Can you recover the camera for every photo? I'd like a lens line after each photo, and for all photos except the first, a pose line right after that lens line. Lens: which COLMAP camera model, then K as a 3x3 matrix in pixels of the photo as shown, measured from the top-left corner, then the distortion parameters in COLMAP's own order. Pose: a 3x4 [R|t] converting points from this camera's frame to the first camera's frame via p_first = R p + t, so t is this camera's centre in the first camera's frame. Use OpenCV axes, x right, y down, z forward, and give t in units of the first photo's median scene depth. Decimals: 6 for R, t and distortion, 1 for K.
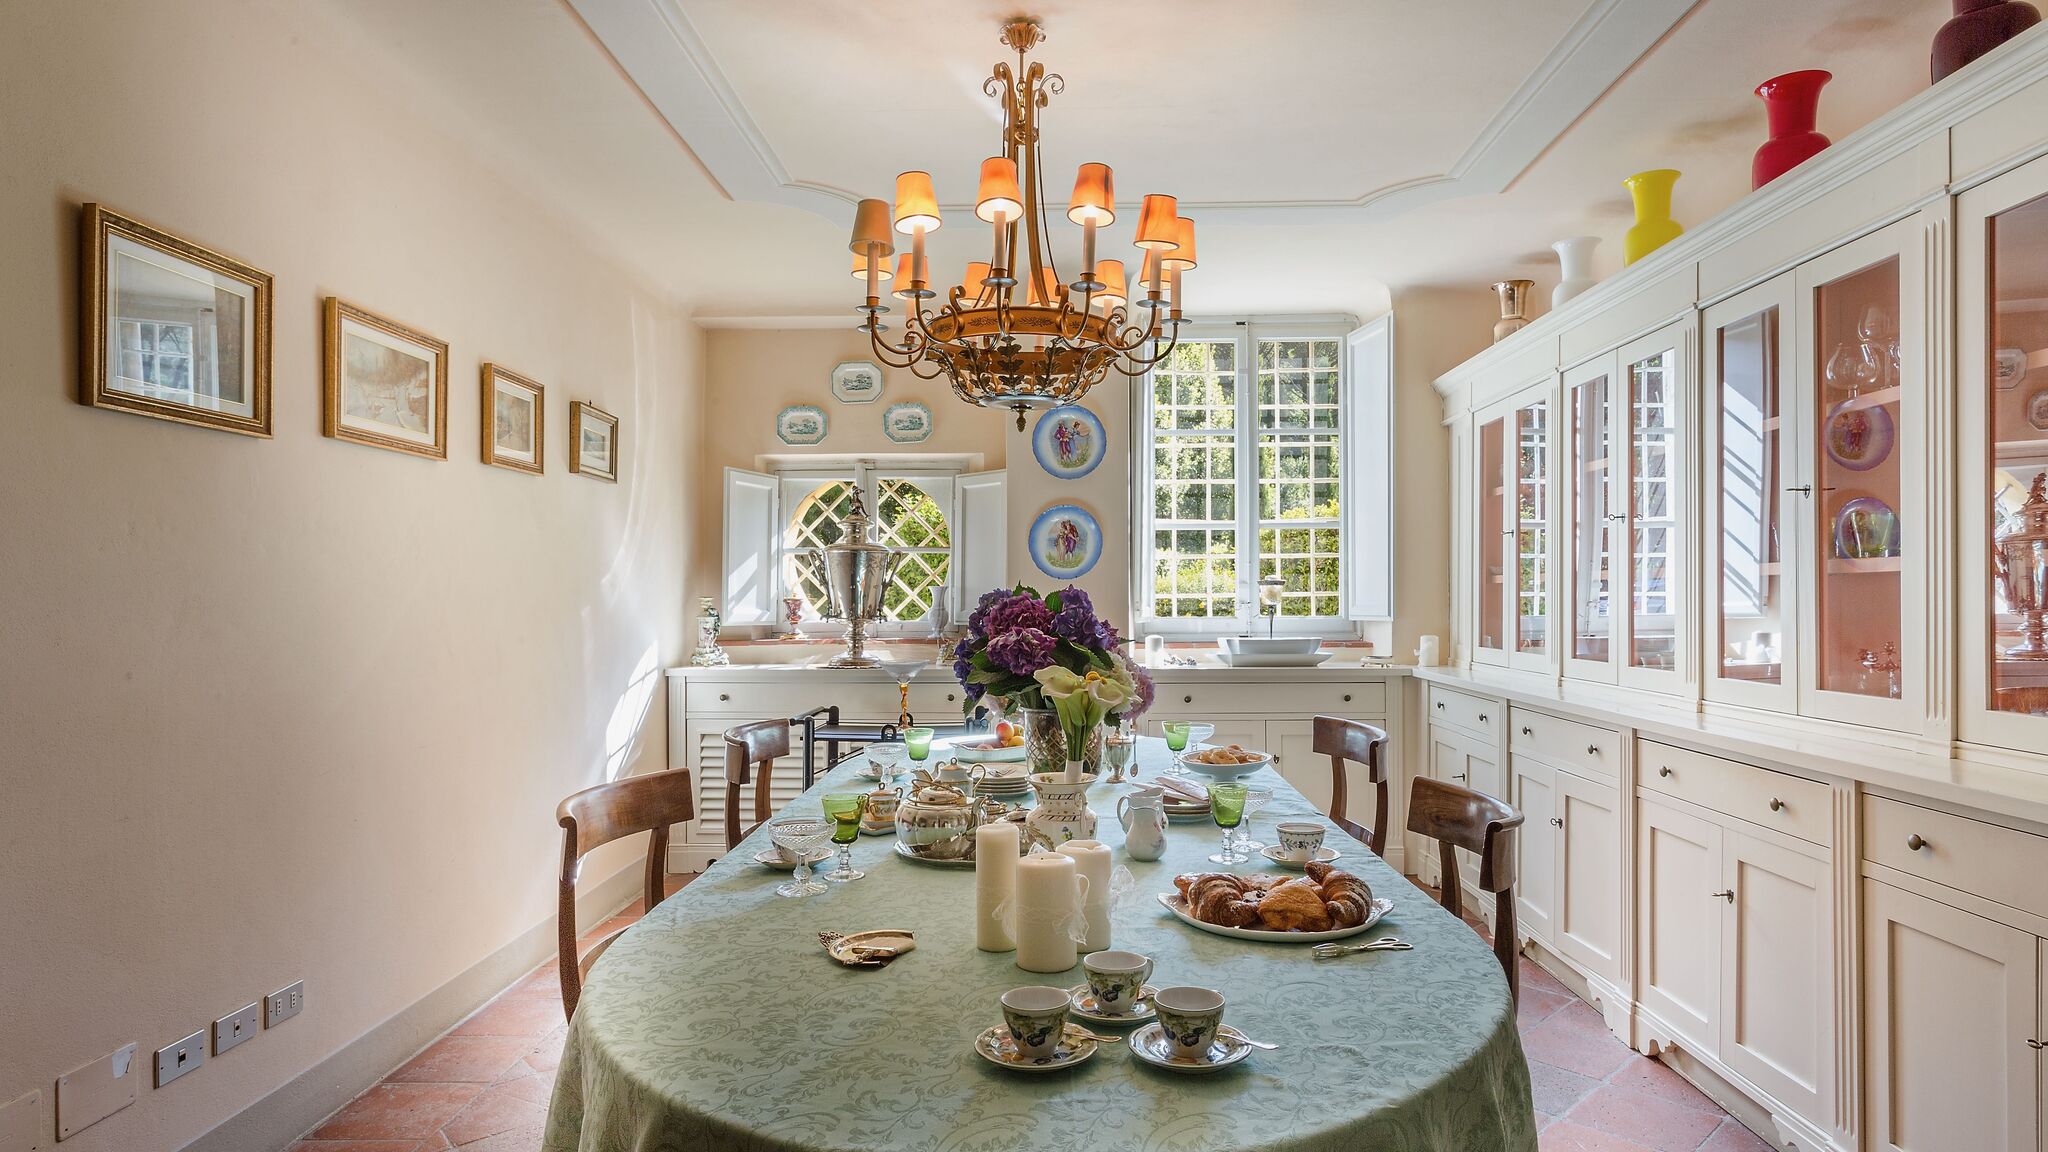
lens RADIAL K [[1116.2, 0, 1056.1], [0, 1116.2, 608.3], [0, 0, 1]] dist [-0.005006, 0.003897]
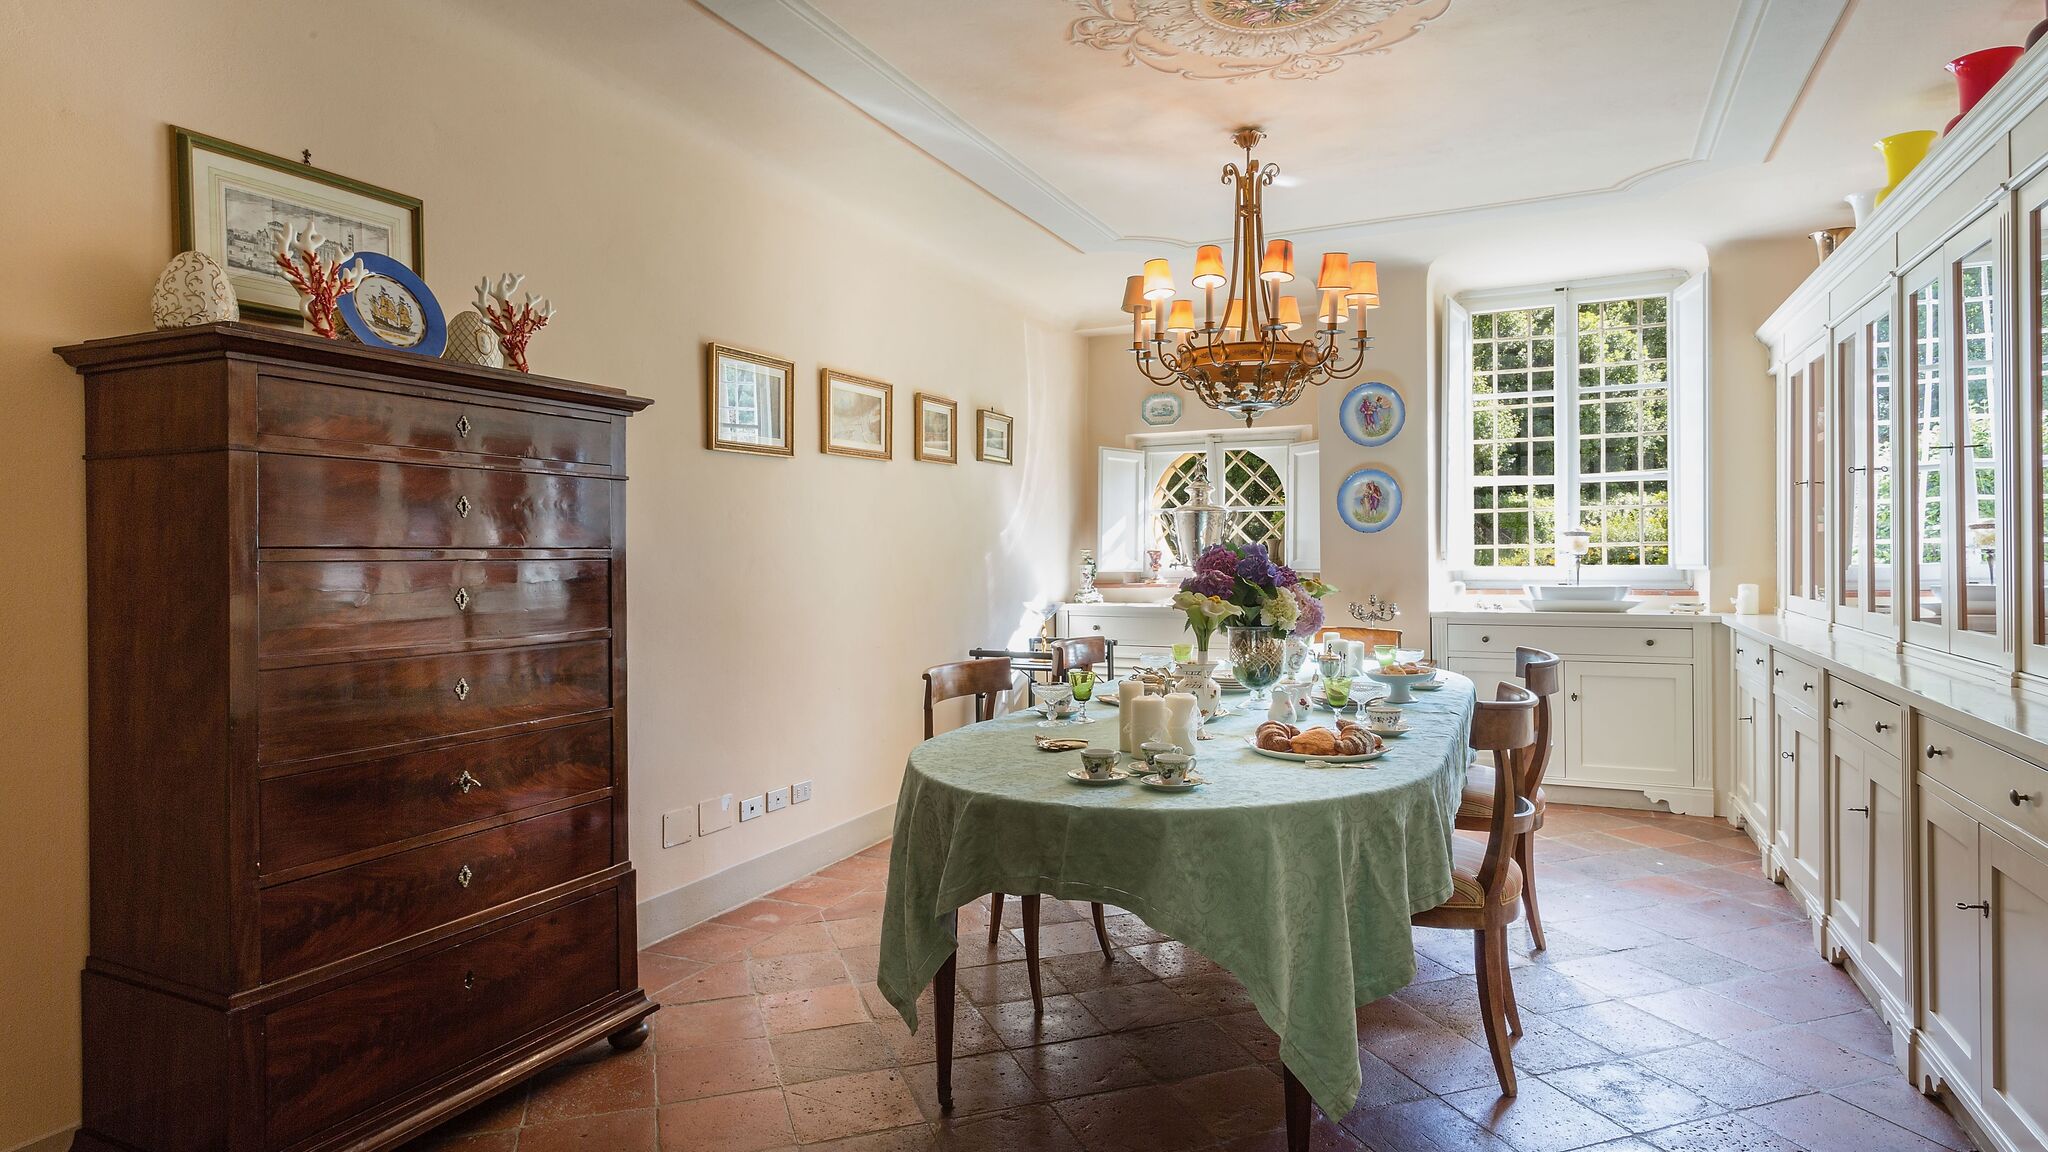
lens RADIAL K [[1116.2, 0, 1023.4], [0, 1116.2, 569.0], [0, 0, 1]] dist [-0.005006, 0.003897]
pose [[0.909586, 0.002812, -0.415506, 0.210376], [0.000602, 0.999967, 0.008086, 0.002564], [0.415515, -0.007605, 0.909554, -0.264094]]
